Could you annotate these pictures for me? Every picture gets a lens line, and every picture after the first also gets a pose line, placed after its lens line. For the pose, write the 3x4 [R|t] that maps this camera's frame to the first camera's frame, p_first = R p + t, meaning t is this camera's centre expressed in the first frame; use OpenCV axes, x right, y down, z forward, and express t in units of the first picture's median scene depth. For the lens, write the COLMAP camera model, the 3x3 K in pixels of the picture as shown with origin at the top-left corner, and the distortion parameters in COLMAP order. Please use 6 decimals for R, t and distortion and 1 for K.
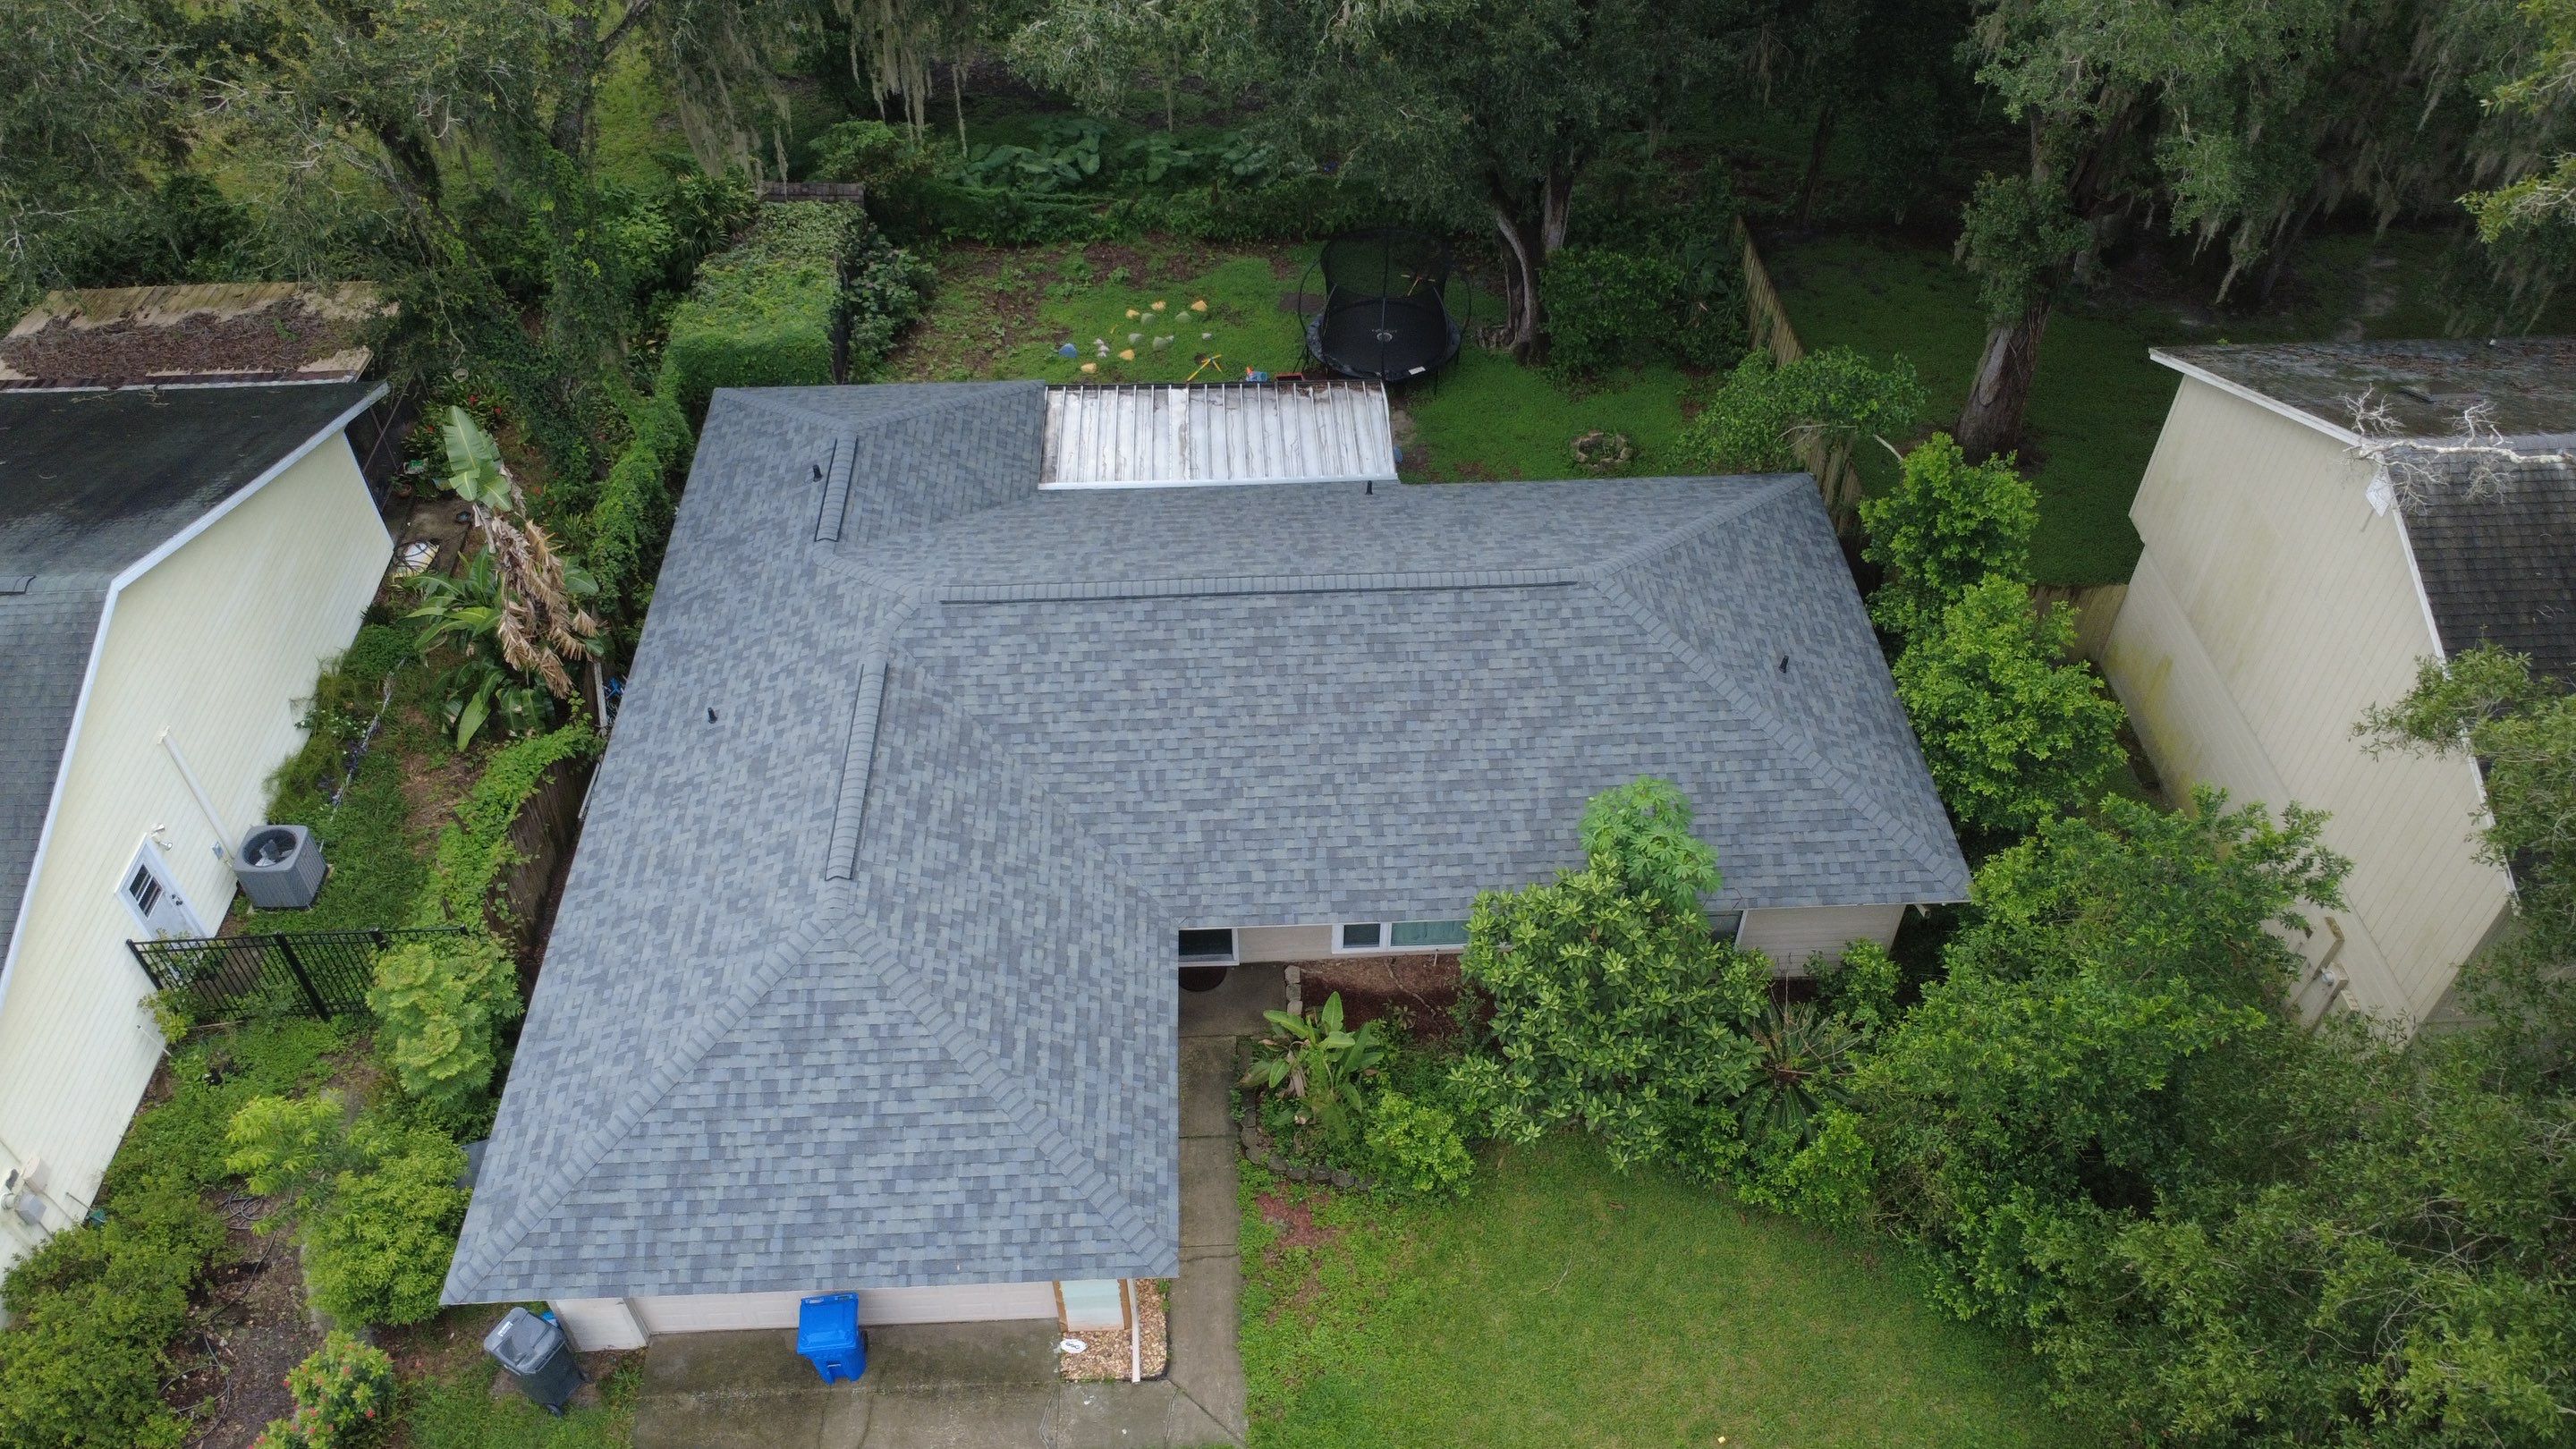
lens RADIAL K [[1868.6, 0, 1287.2], [0, 1868.6, 728.4], [0, 0, 1]] dist [-0.004813, 0.008414]
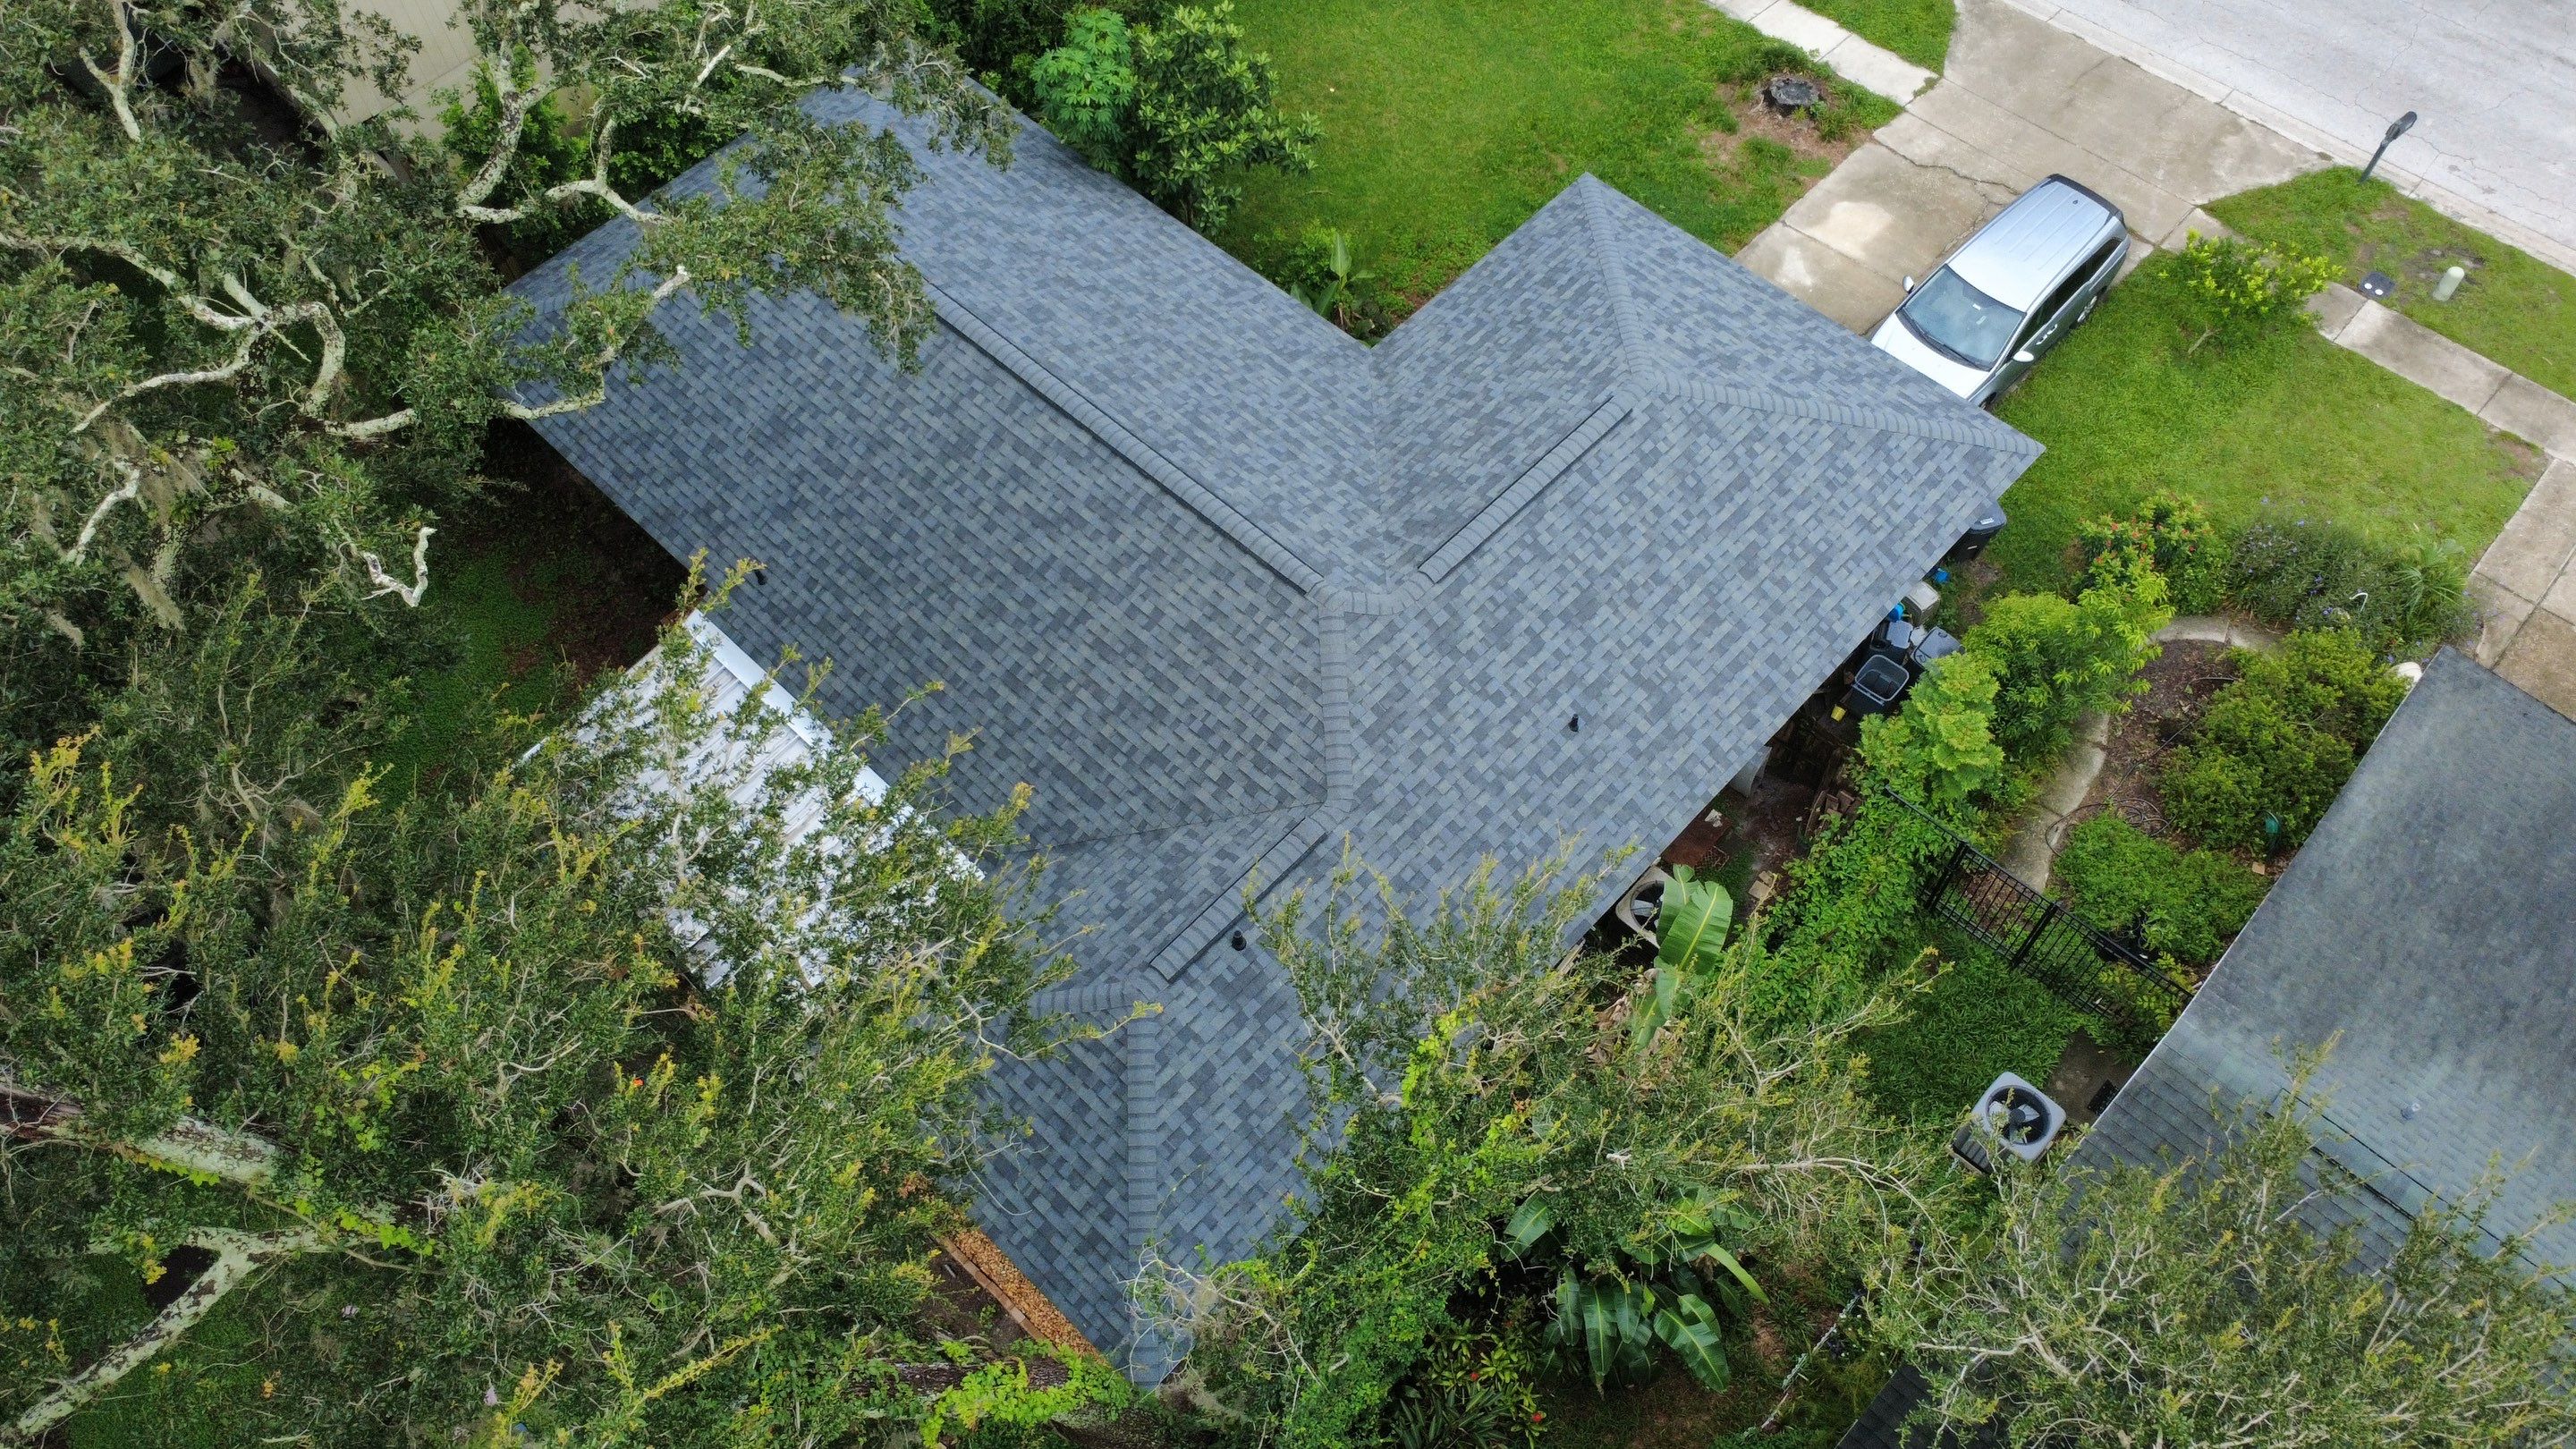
lens RADIAL K [[1868.6, 0, 1283.8], [0, 1868.6, 717.5], [0, 0, 1]] dist [-0.004813, 0.008414]
pose [[-0.693513, -0.601962, 0.395831, -0.586776], [0.530635, -0.055165, 0.845803, -0.862585], [-0.487306, 0.796617, 0.357680, 0.786140]]
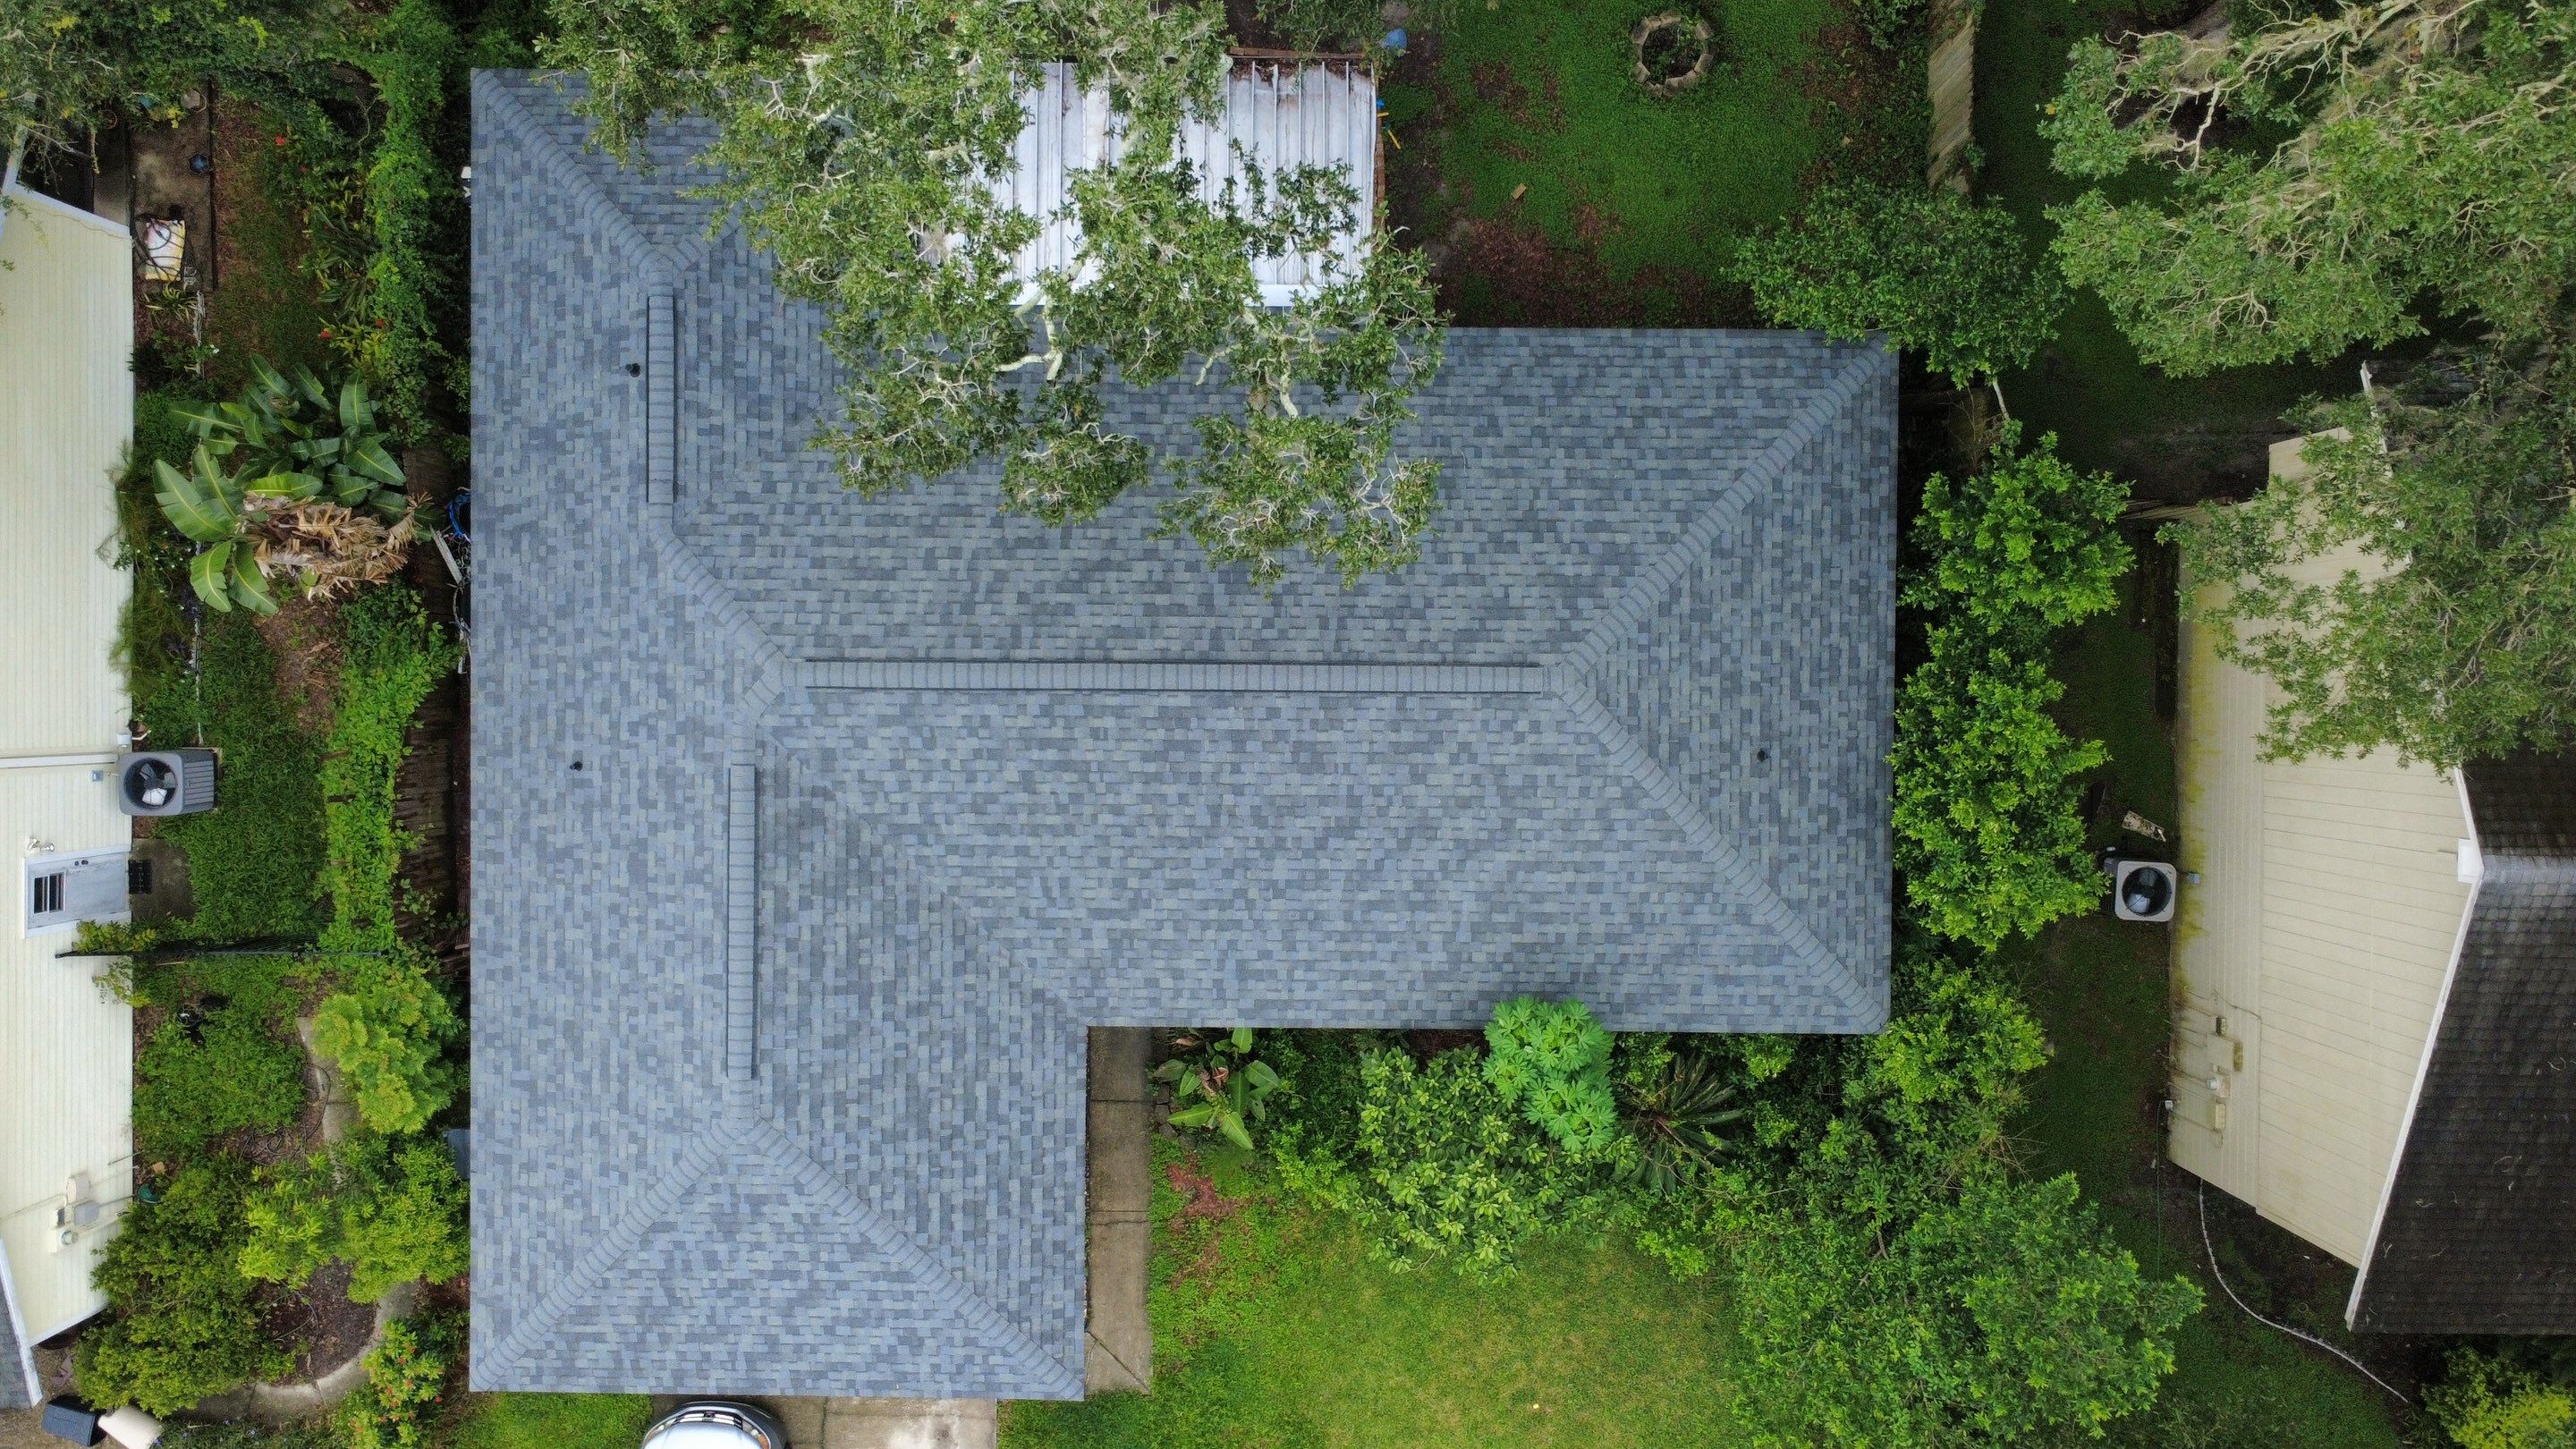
lens RADIAL K [[1868.6, 0, 1286.2], [0, 1868.6, 722.3], [0, 0, 1]] dist [-0.004813, 0.008414]
pose [[0.998695, 0.050743, -0.005865, 0.046593], [-0.031061, 0.694422, 0.718898, -0.724564], [0.040552, -0.717777, 0.695091, 0.411372]]
